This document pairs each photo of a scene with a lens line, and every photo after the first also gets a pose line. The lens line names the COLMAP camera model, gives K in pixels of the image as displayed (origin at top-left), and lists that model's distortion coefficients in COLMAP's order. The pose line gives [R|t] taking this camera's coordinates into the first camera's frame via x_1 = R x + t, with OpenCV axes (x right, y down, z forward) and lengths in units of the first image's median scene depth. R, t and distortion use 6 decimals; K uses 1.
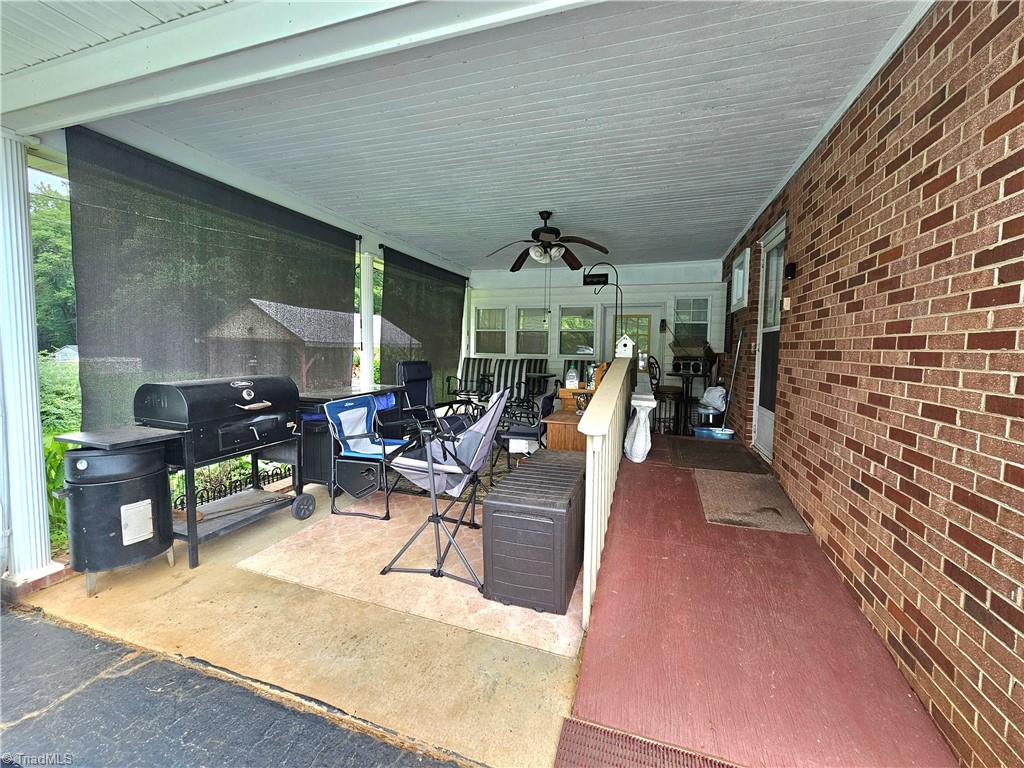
lens RADIAL K [[420.3, 0, 511.6], [0, 420.3, 379.0], [0, 0, 1]] dist [-0.000234, -0.000285]
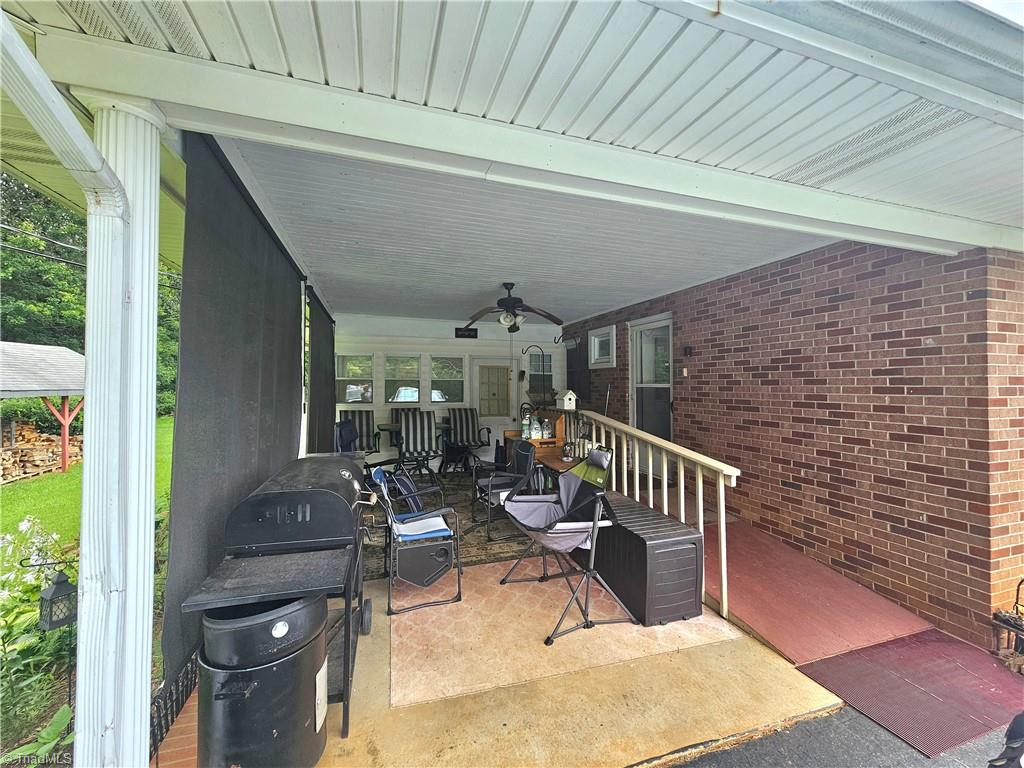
lens RADIAL K [[420.3, 0, 511.6], [0, 420.3, 379.0], [0, 0, 1]] dist [-0.000234, -0.000285]
pose [[0.804354, -0.003719, 0.594138, -1.057692], [0.053171, 0.996419, -0.065747, -0.119986], [-0.591766, 0.084475, 0.801671, 0.204182]]
